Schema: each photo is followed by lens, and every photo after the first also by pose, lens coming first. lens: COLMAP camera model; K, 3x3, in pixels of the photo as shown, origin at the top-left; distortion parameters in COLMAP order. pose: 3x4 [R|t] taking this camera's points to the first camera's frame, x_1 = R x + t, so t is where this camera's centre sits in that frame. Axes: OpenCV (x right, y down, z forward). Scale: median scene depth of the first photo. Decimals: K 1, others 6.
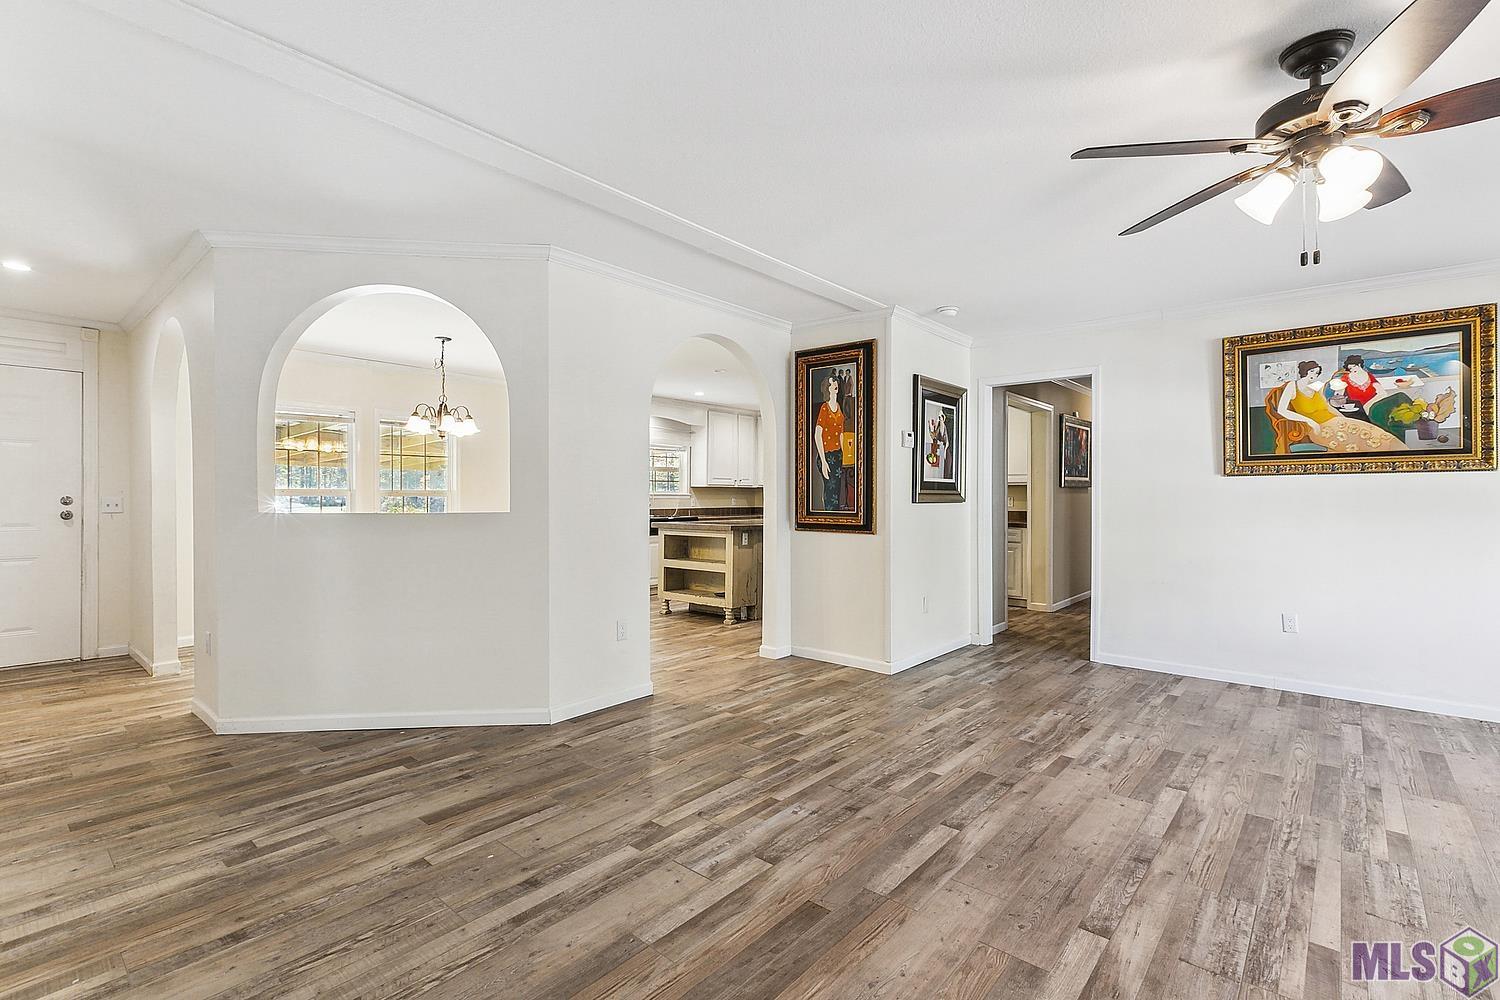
lens RADIAL K [[657.4, 0, 750.0], [0, 657.4, 500.0], [0, 0, 1]] dist [-0.046889, 0.000104]
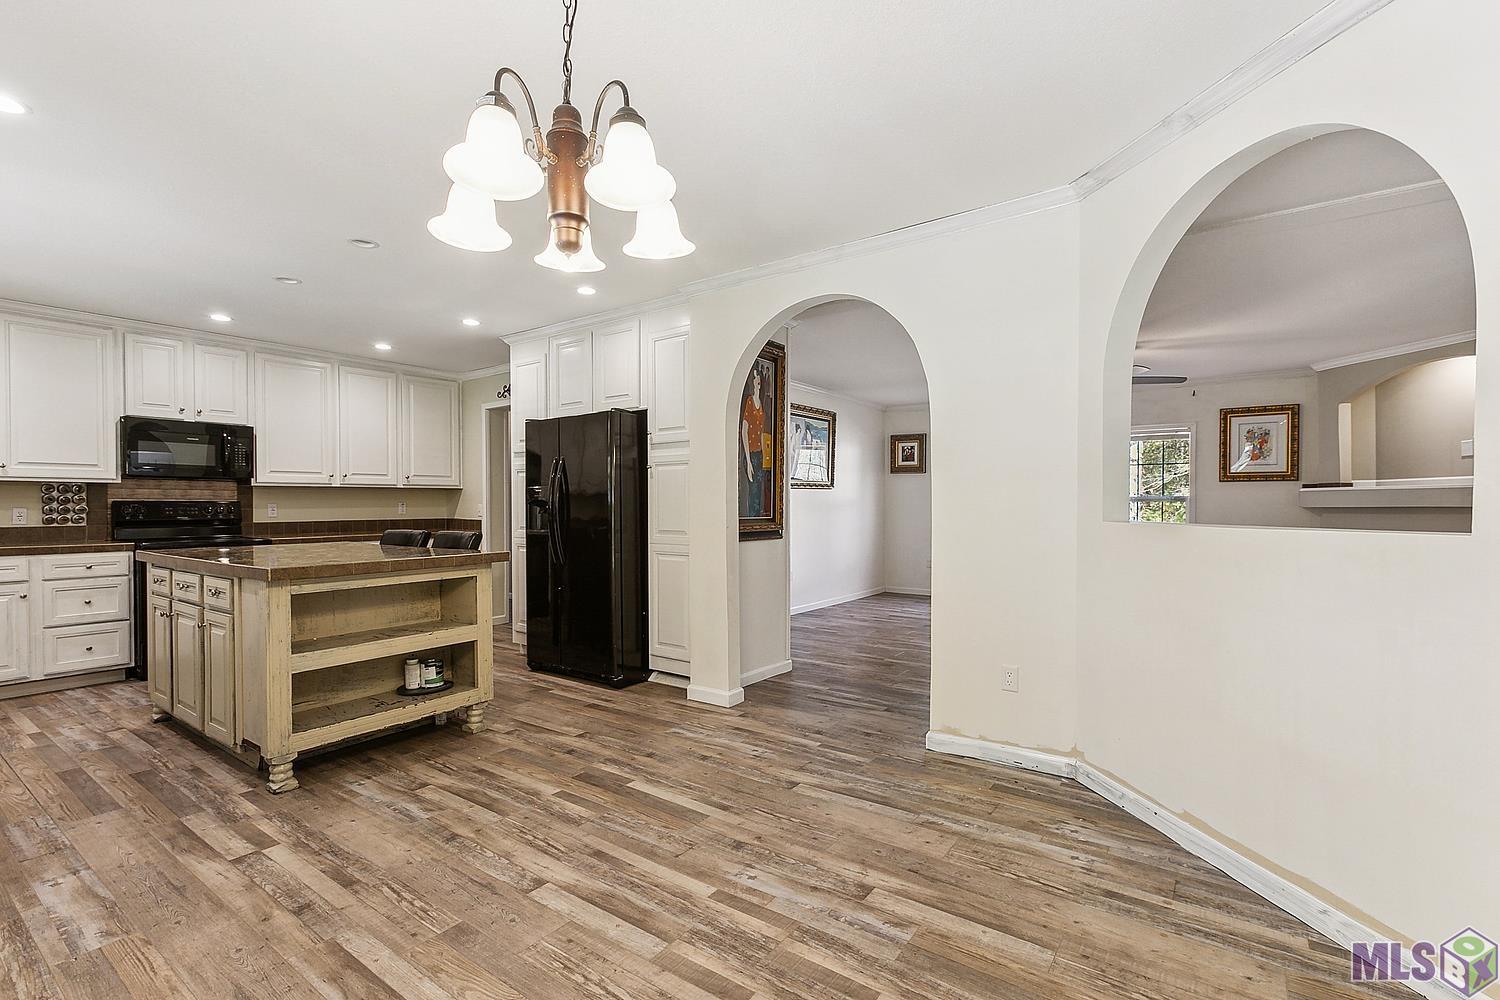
lens RADIAL K [[699.2, 0, 750.0], [0, 699.2, 500.0], [0, 0, 1]] dist [0.000581, 0.000011]
pose [[-0.084704, 0.007078, 0.996381, -0.846285], [0.001869, 0.999974, -0.006944, 0.000132], [-0.996404, 0.001274, -0.084715, 1.097451]]
